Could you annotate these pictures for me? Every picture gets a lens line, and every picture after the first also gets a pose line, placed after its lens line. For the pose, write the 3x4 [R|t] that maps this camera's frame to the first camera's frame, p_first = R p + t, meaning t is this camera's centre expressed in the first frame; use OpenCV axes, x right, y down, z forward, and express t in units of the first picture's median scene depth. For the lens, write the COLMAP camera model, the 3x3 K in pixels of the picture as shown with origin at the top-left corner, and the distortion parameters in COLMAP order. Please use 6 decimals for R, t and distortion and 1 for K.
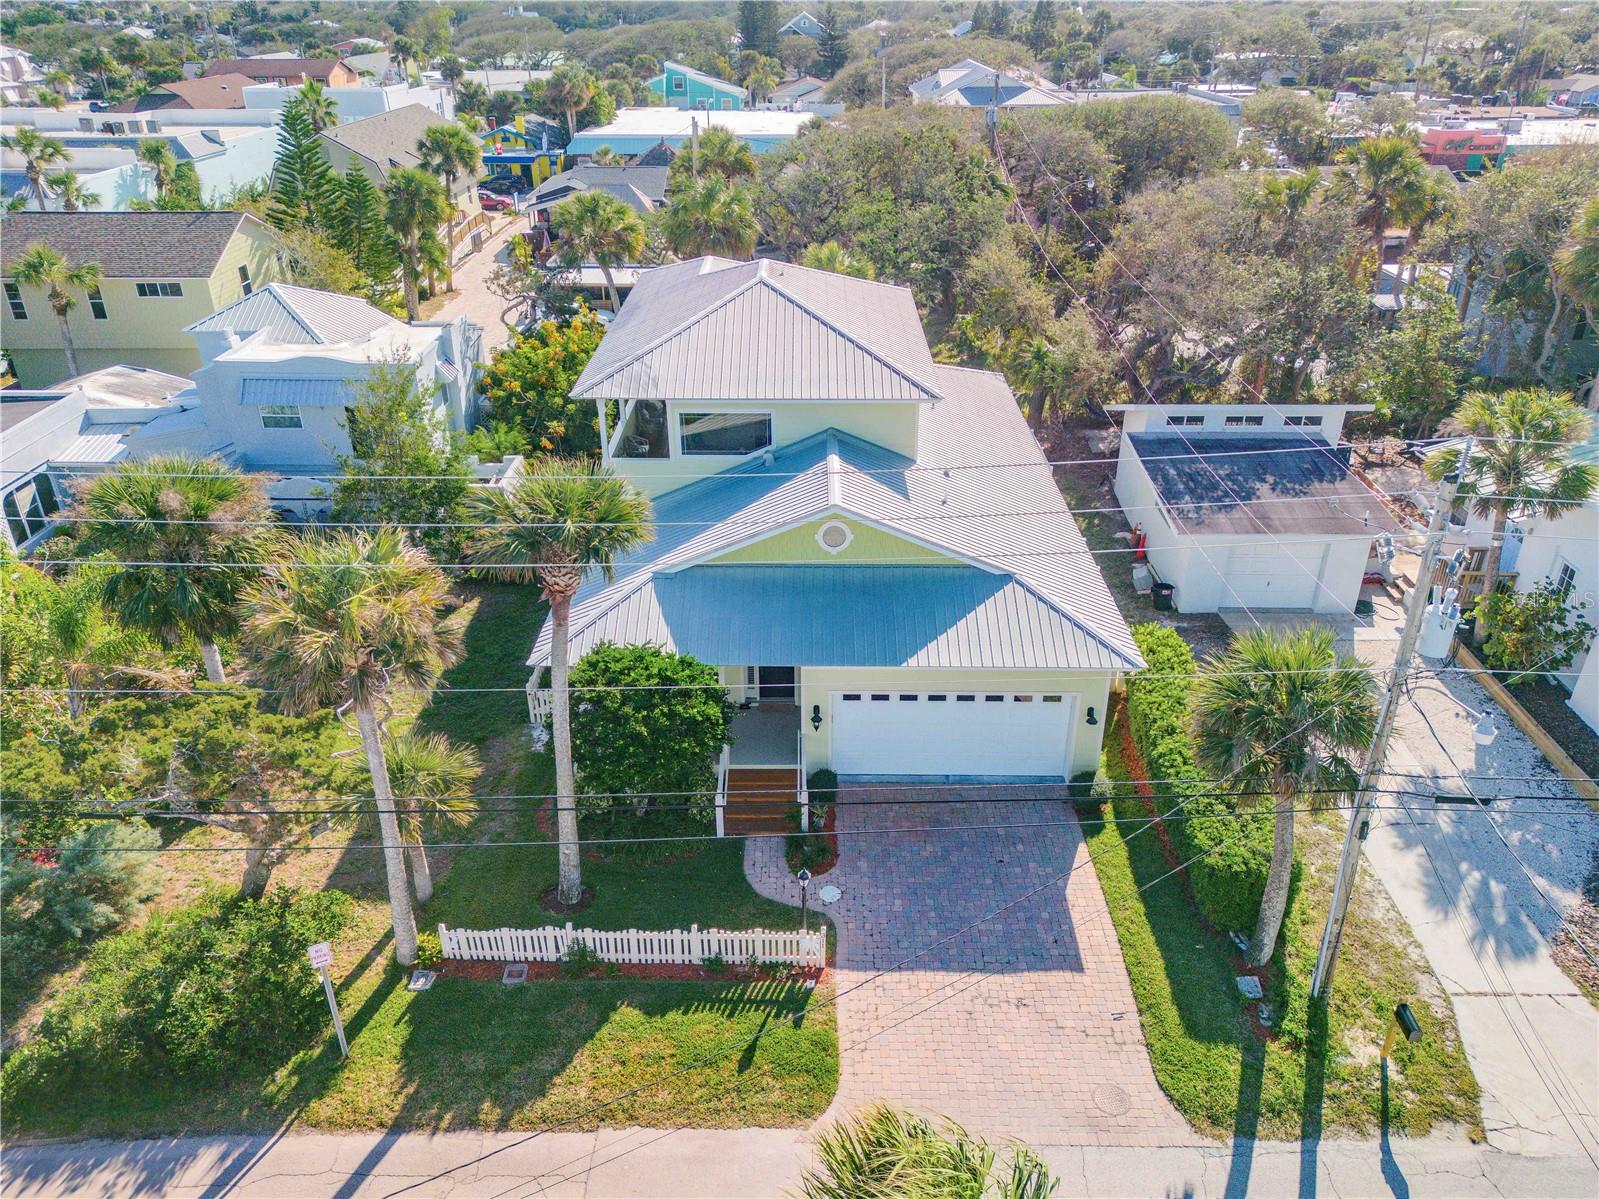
lens RADIAL K [[1147.0, 0, 843.0], [0, 1147.0, 593.0], [0, 0, 1]] dist [0.073978, -0.066311]
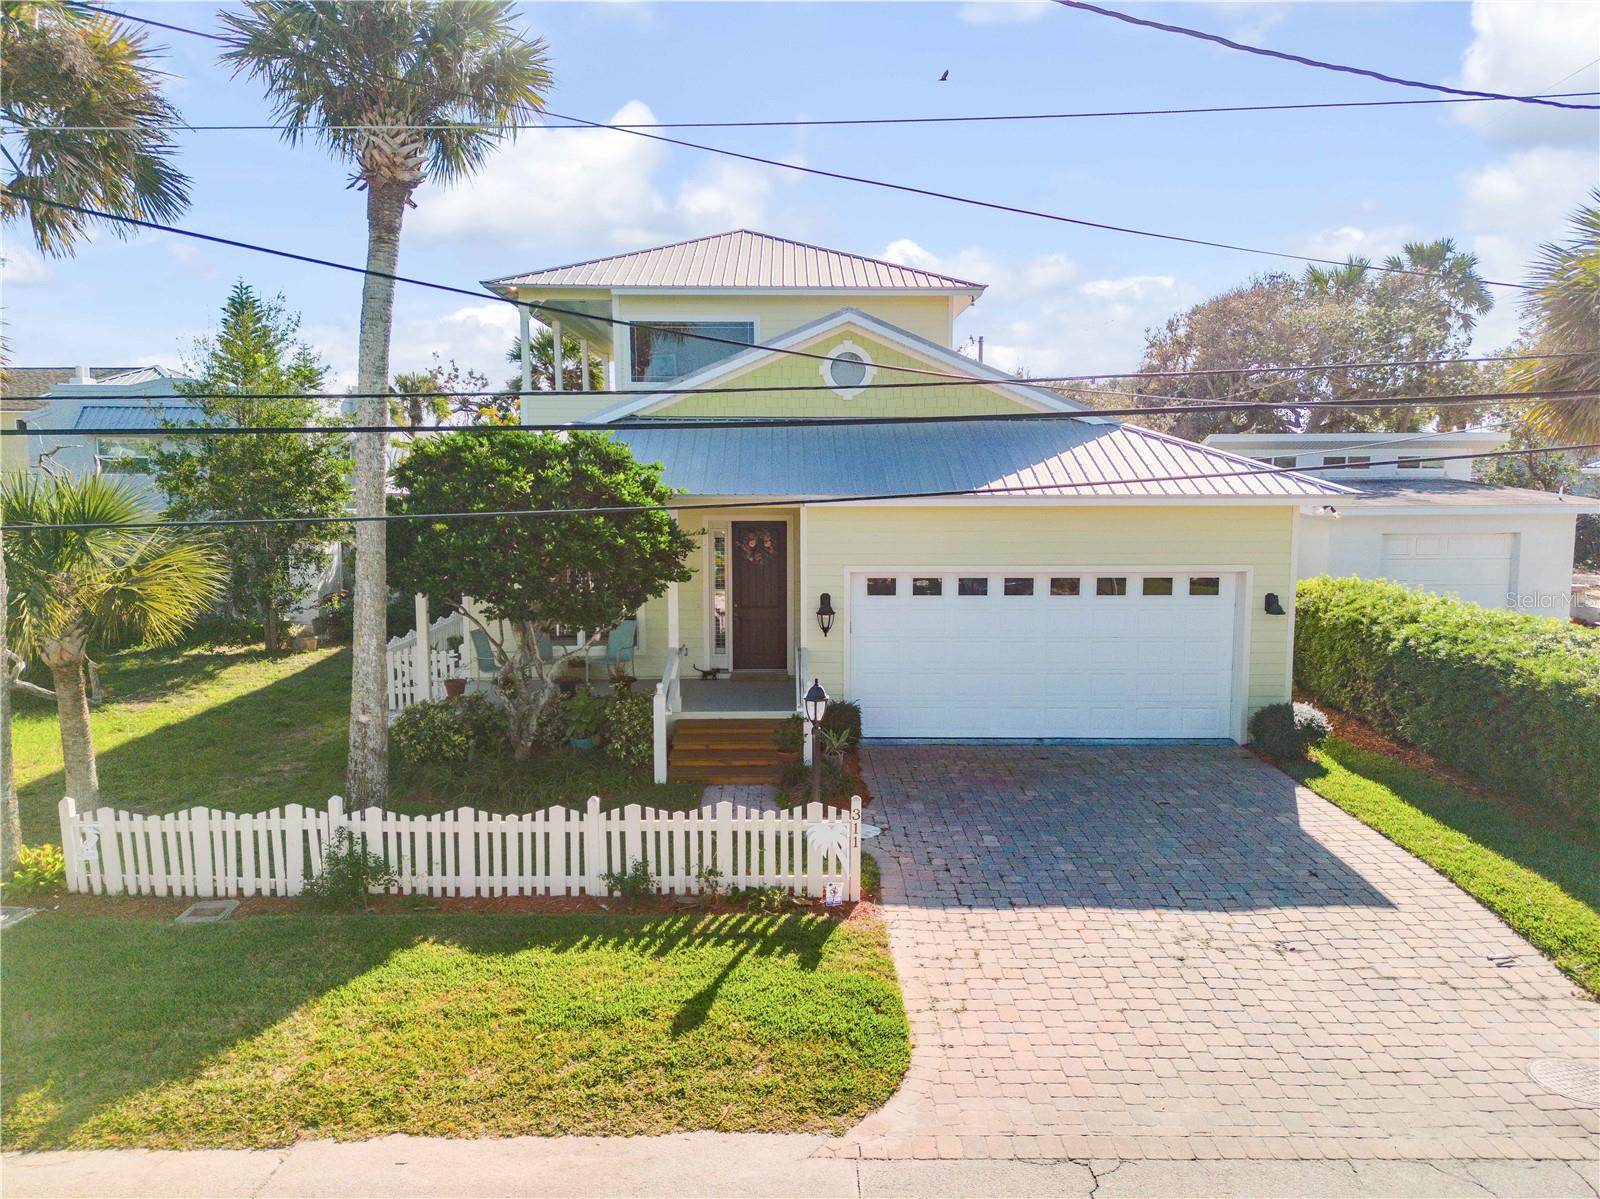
lens RADIAL K [[1147.3, 0, 833.9], [0, 1147.3, 603.5], [0, 0, 1]] dist [0.074972, -0.066712]
pose [[0.999828, -0.012860, 0.013365, -0.031653], [0.016771, 0.934566, -0.355393, 0.381095], [-0.007920, 0.355556, 0.934621, 0.504119]]
